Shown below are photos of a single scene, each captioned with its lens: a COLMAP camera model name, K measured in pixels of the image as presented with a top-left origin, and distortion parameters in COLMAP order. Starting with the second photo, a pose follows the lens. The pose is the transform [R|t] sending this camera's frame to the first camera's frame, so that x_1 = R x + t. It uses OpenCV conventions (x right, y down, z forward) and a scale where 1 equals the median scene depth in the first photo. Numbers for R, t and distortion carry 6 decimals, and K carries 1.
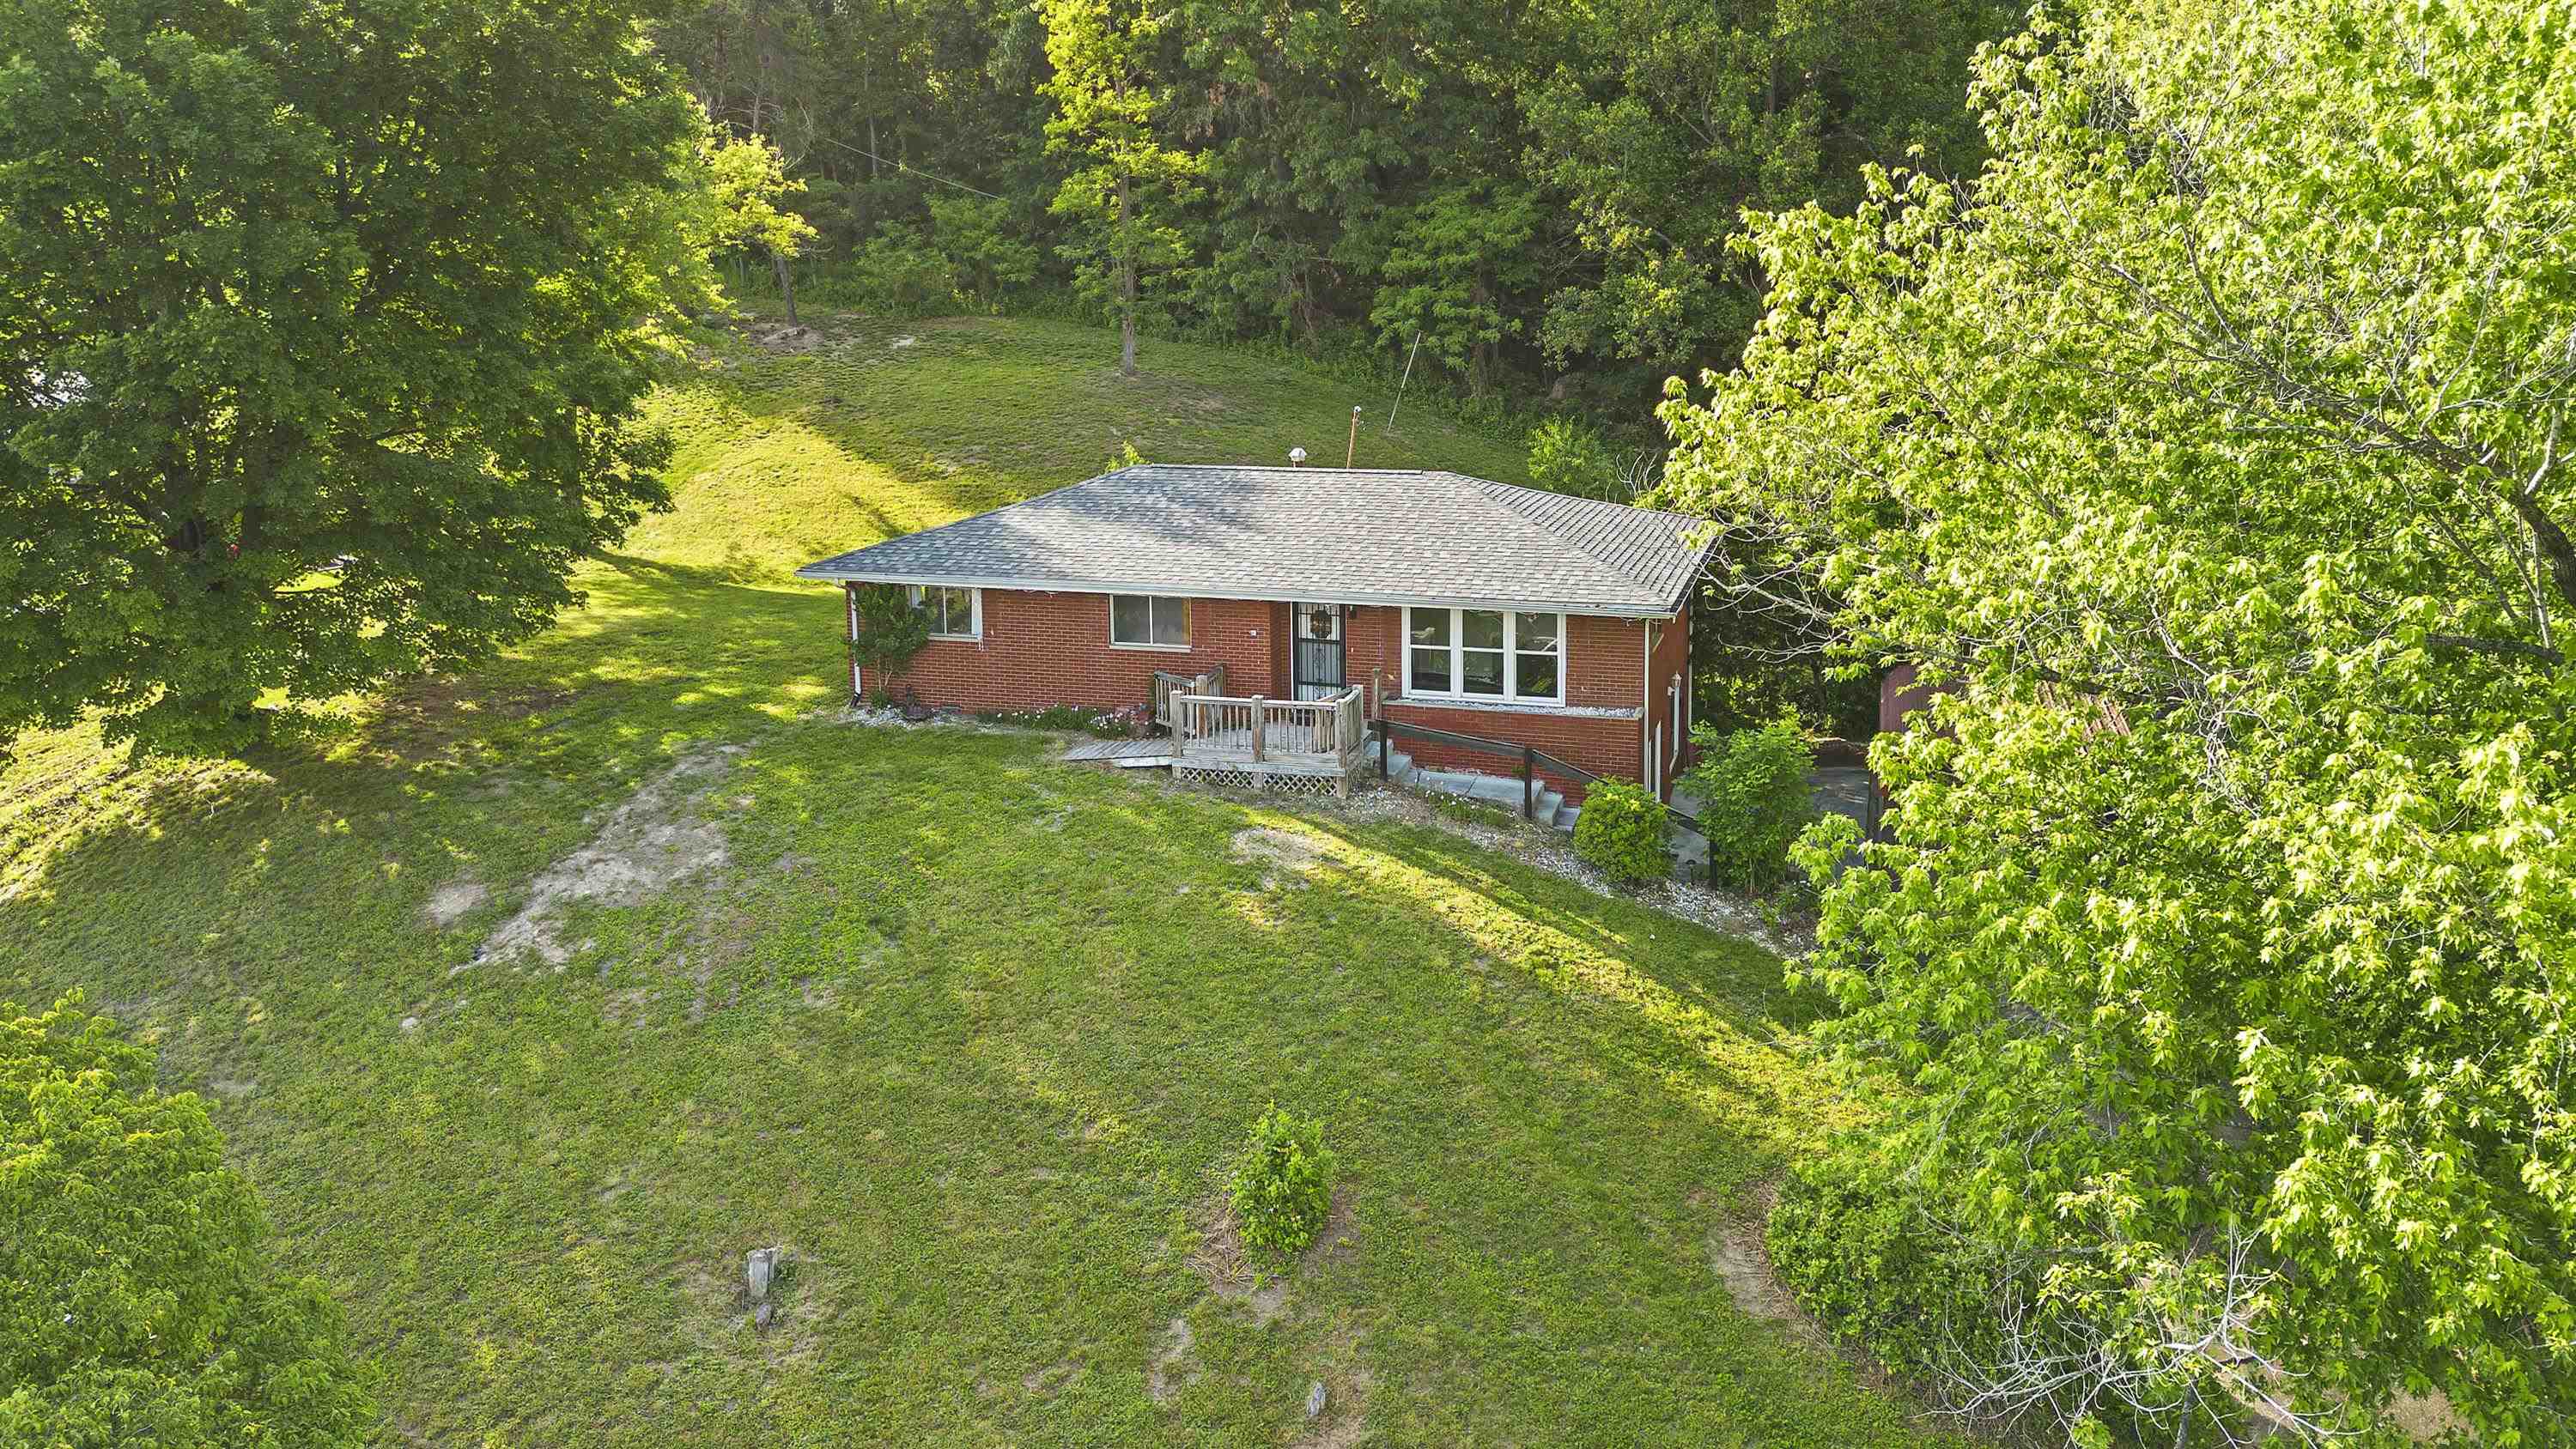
lens RADIAL K [[1828.3, 0, 1288.1], [0, 1828.3, 581.7], [0, 0, 1]] dist [0.012047, 0.000046]
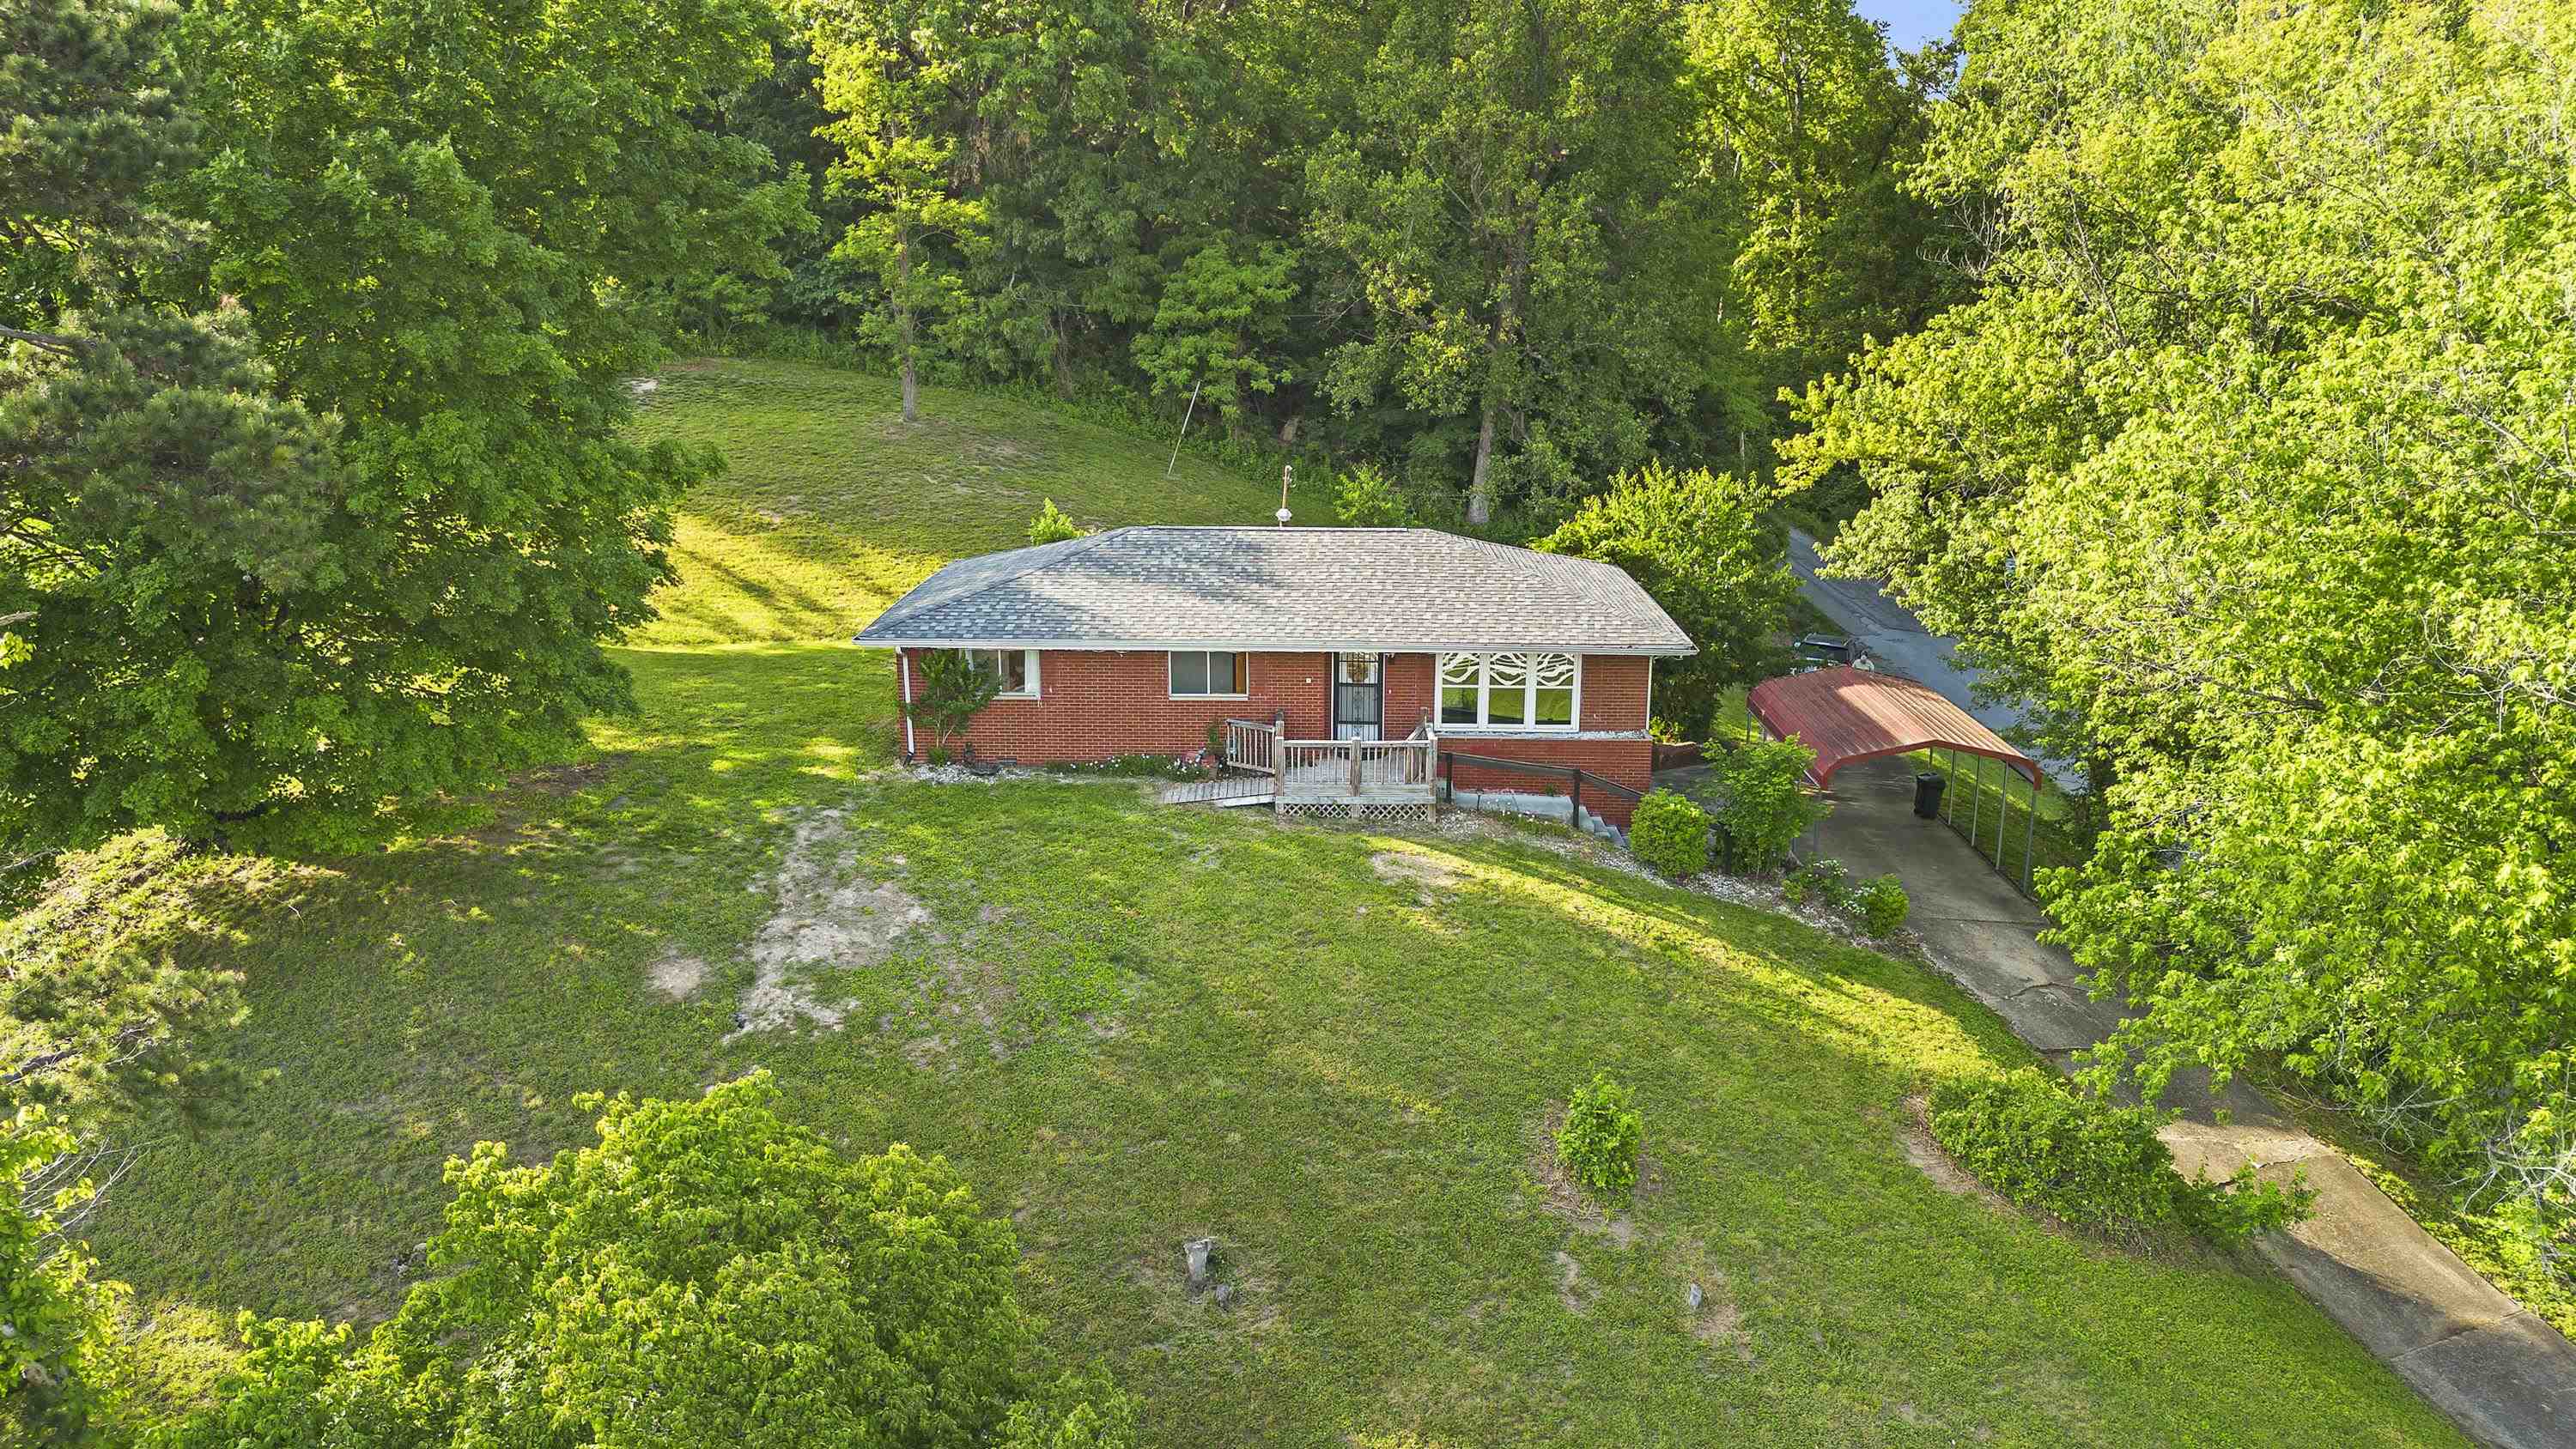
lens RADIAL K [[1763.1, 0, 1258.3], [0, 1763.1, 759.6], [0, 0, 1]] dist [0.026147, -0.002011]
pose [[0.962549, -0.056265, 0.265204, -0.335849], [0.030974, 0.994645, 0.098603, -0.031448], [-0.269332, -0.086696, 0.959137, -0.037185]]
